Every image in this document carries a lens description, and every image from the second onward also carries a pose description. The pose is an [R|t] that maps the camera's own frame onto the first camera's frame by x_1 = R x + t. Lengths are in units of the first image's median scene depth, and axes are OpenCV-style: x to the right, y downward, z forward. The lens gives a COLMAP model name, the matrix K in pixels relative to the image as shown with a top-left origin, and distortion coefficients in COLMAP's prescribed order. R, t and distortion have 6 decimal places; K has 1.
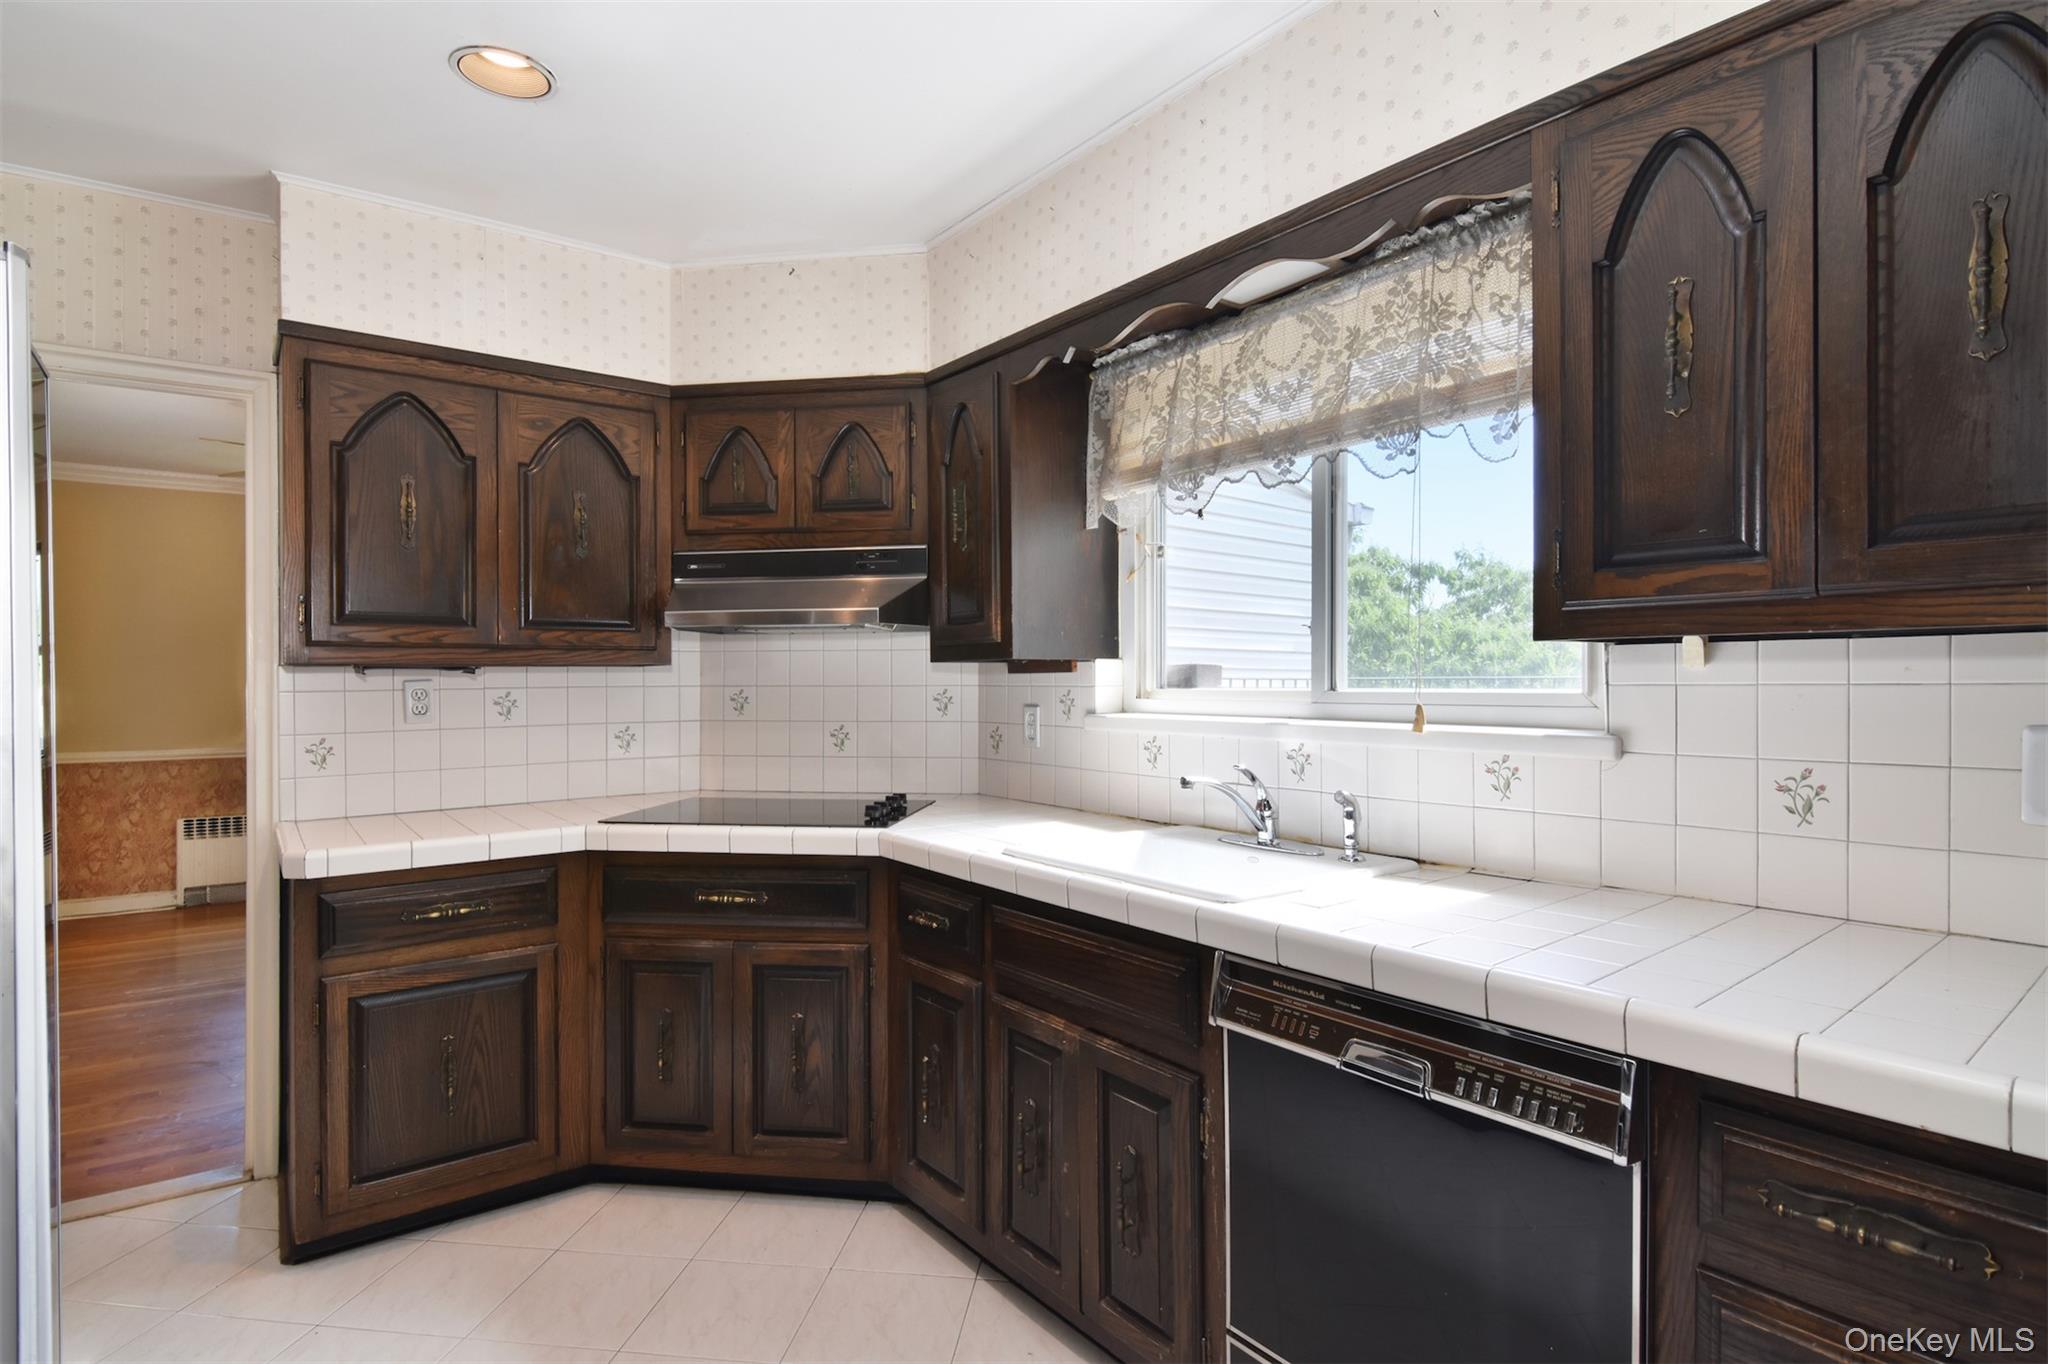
lens RADIAL K [[986.8, 0, 971.6], [0, 986.8, 680.6], [0, 0, 1]] dist [0.009767, -0.020170]
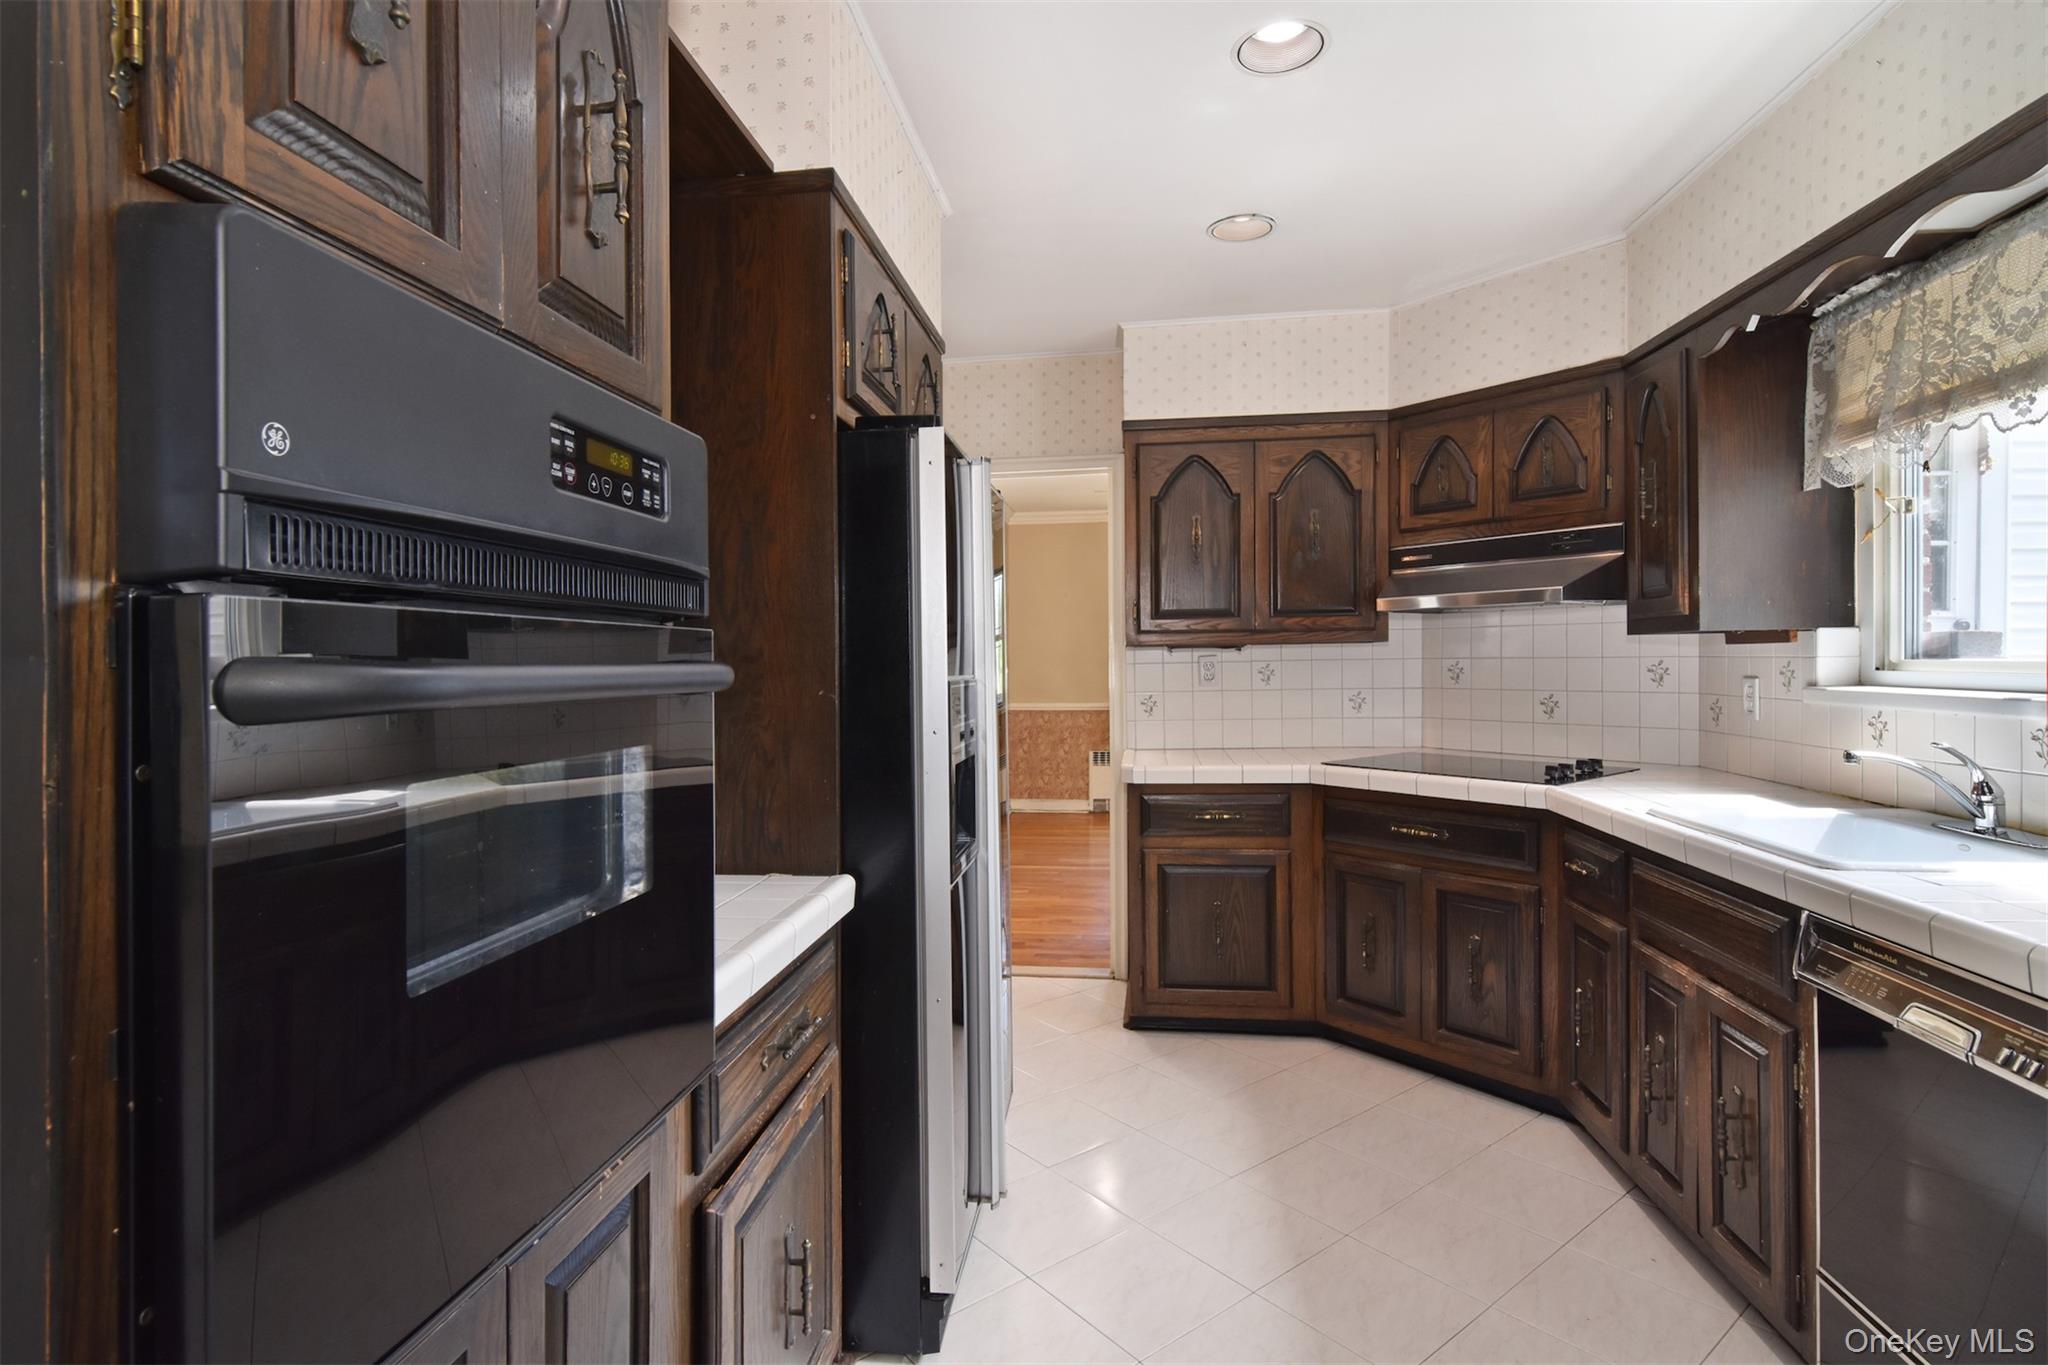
lens RADIAL K [[967.2, 0, 1022.8], [0, 967.2, 661.5], [0, 0, 1]] dist [-0.000201, -0.000043]
pose [[0.721717, -0.003623, -0.692179, 0.228653], [0.011307, 0.999915, 0.006556, -0.004721], [0.692096, -0.012558, 0.721697, -0.199895]]
